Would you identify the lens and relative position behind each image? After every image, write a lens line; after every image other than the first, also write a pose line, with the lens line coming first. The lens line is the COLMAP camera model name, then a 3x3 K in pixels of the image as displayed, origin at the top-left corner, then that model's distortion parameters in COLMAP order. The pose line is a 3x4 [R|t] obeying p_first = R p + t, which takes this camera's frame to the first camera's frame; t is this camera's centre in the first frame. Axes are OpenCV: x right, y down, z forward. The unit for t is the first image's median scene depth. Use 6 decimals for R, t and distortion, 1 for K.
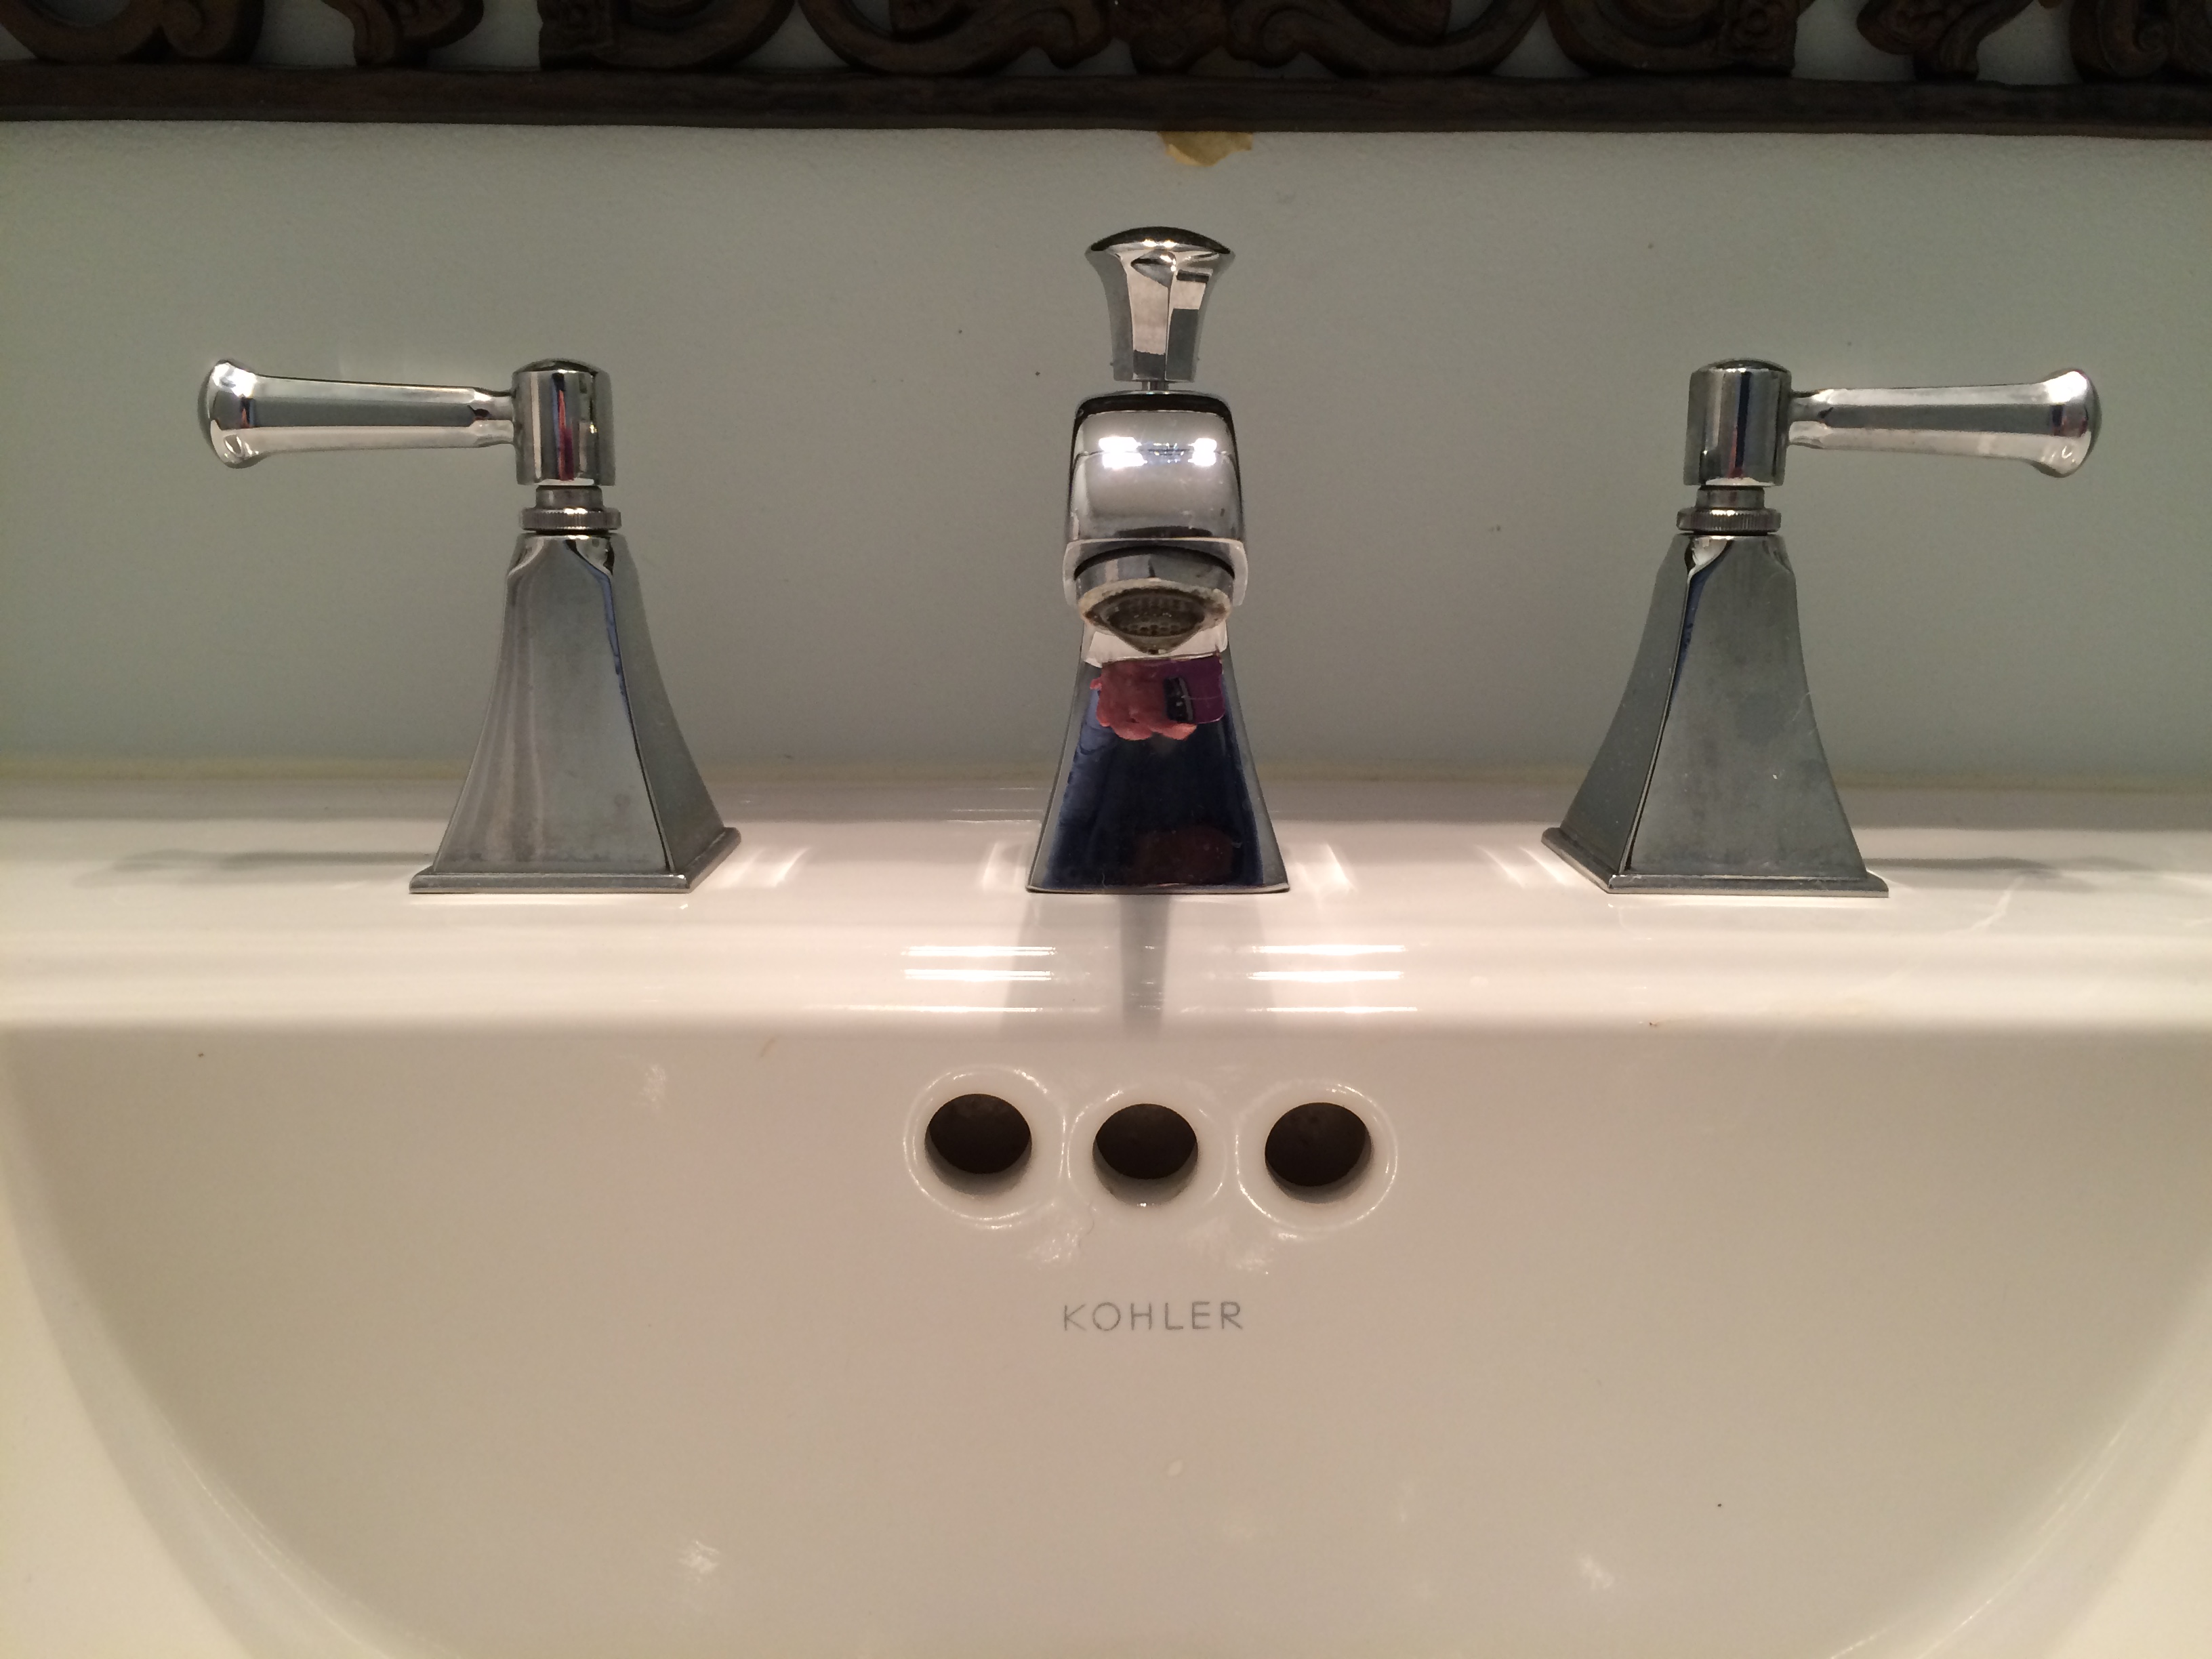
lens RADIAL K [[1891.0, 0, 1105.0], [0, 1891.0, 826.1], [0, 0, 1]] dist [0.095565, -0.125910]
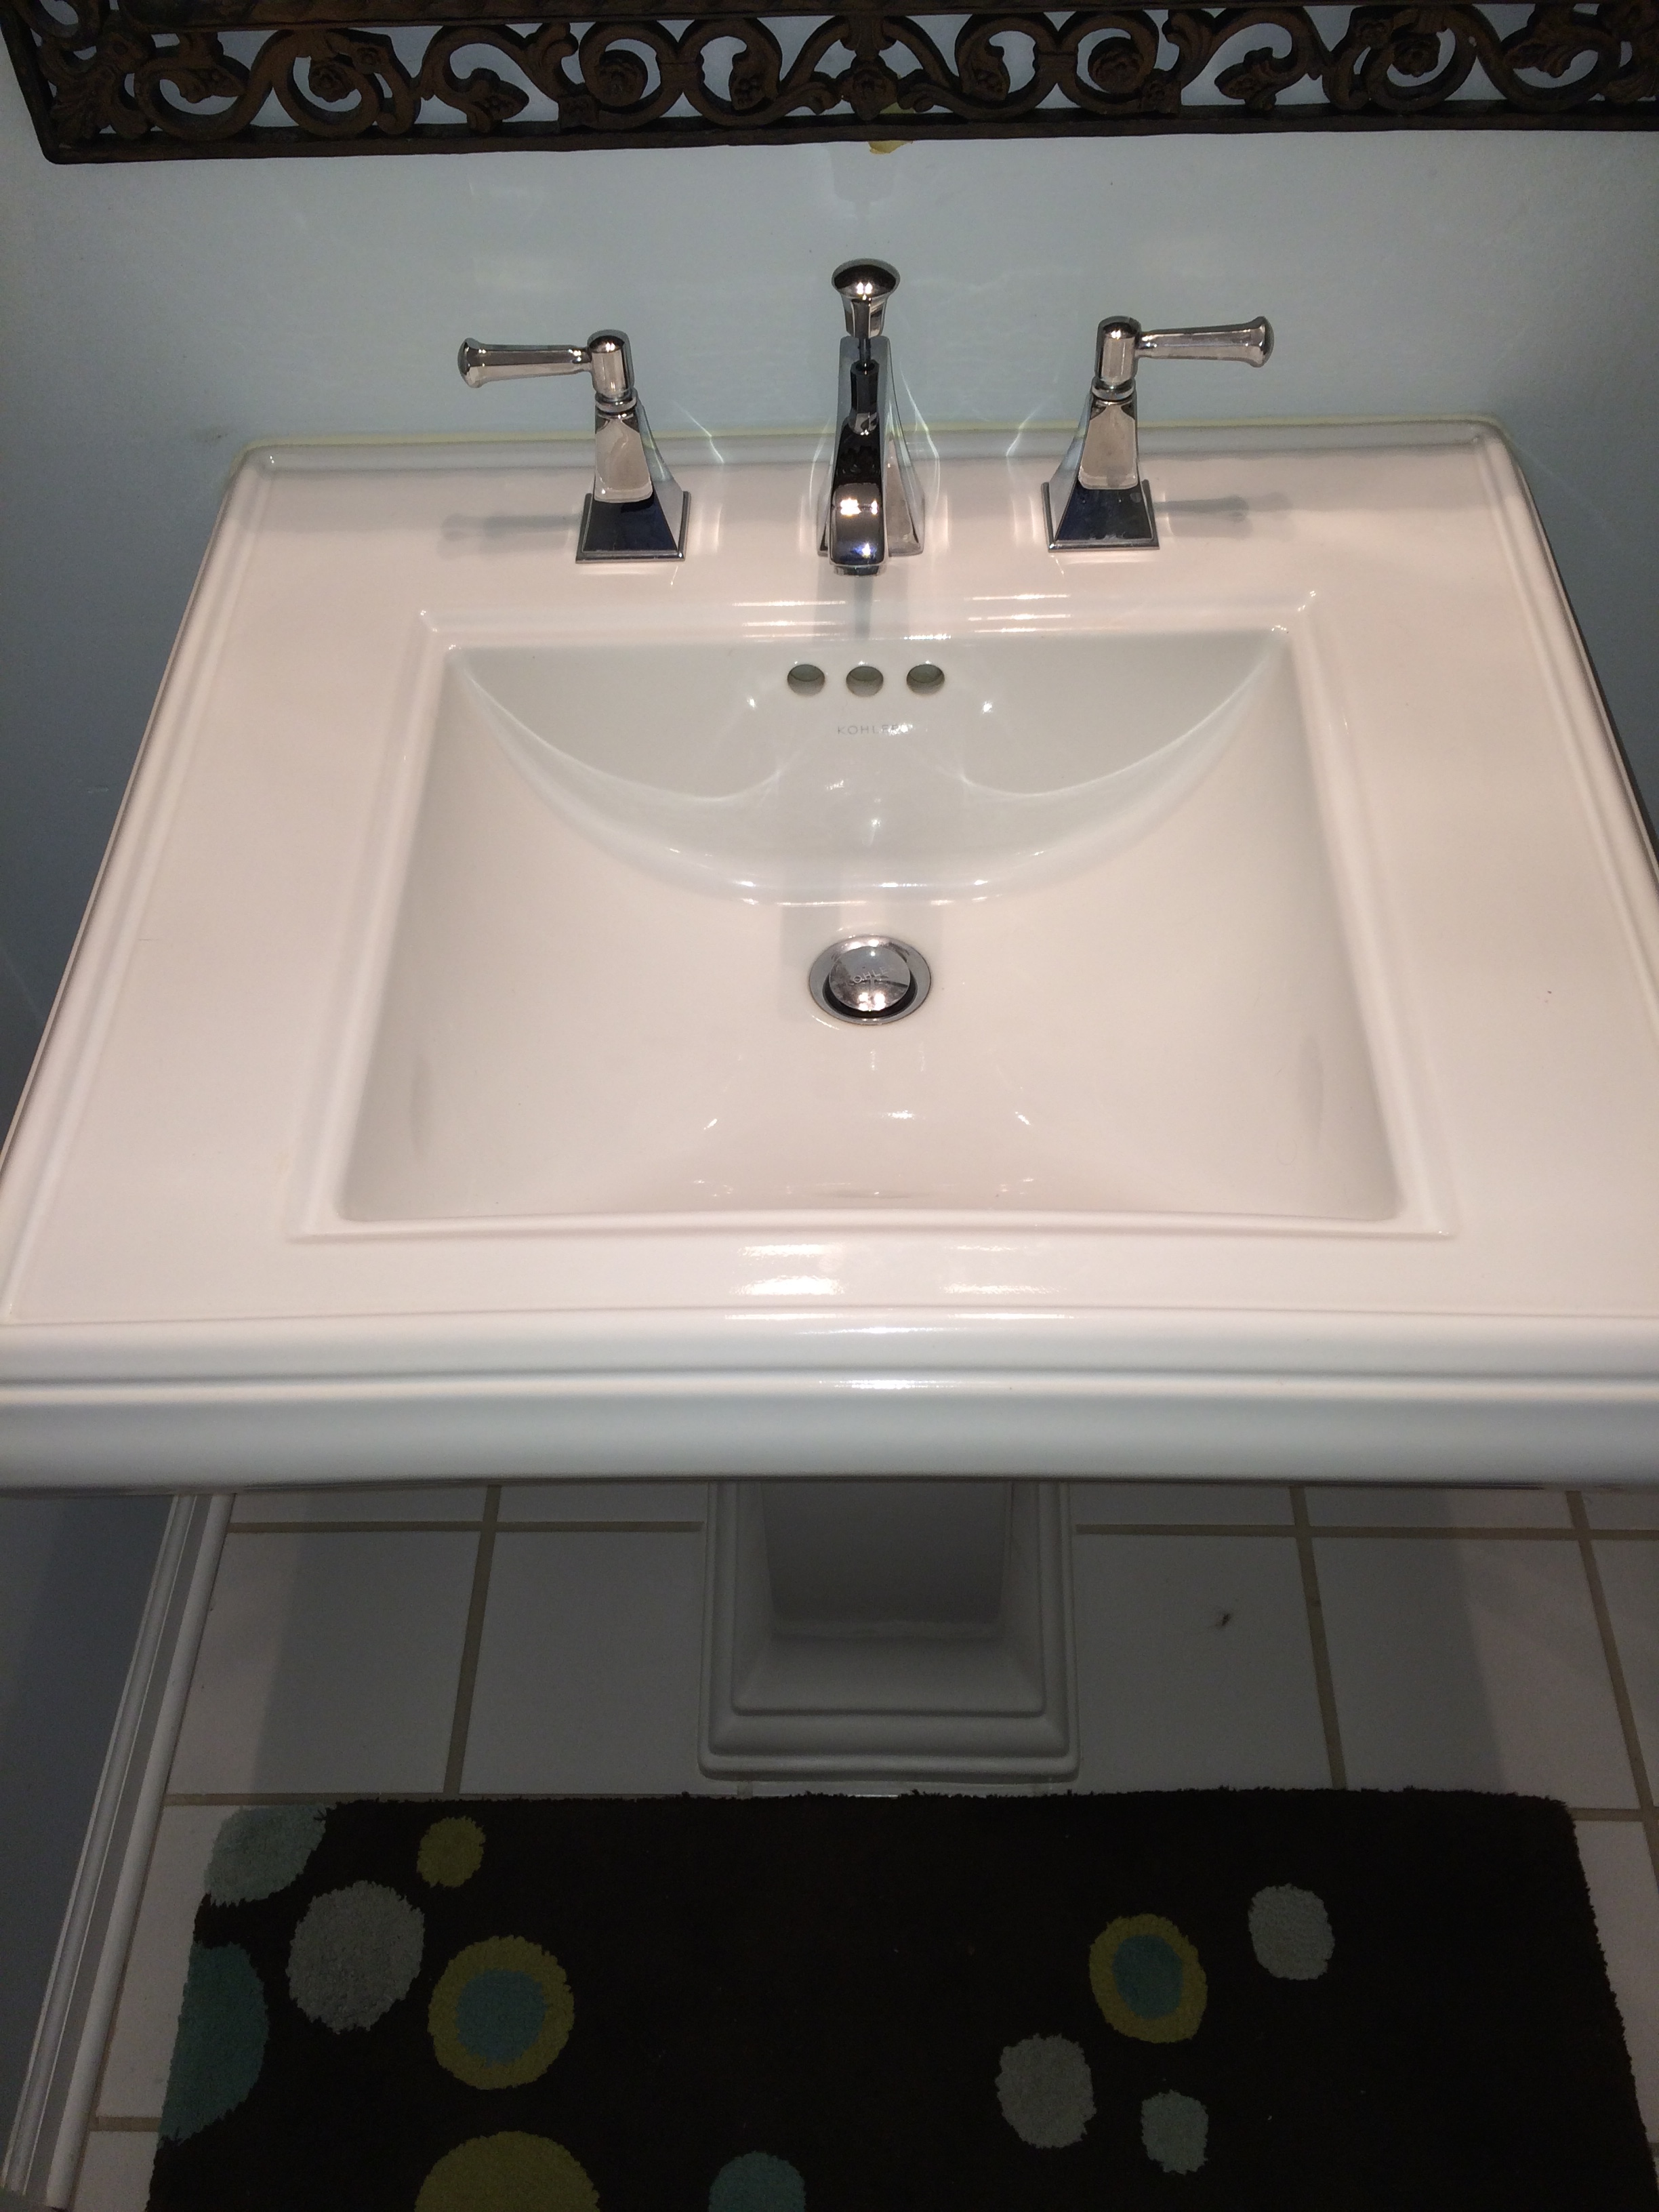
lens RADIAL K [[1891.0, 0, 829.5], [0, 1891.0, 1106.0], [0, 0, 1]] dist [0.095565, -0.125910]
pose [[0.999068, -0.011488, -0.041609, 0.076853], [0.036751, 0.731976, 0.680338, -1.250329], [0.022641, -0.681233, 0.731716, -1.462815]]
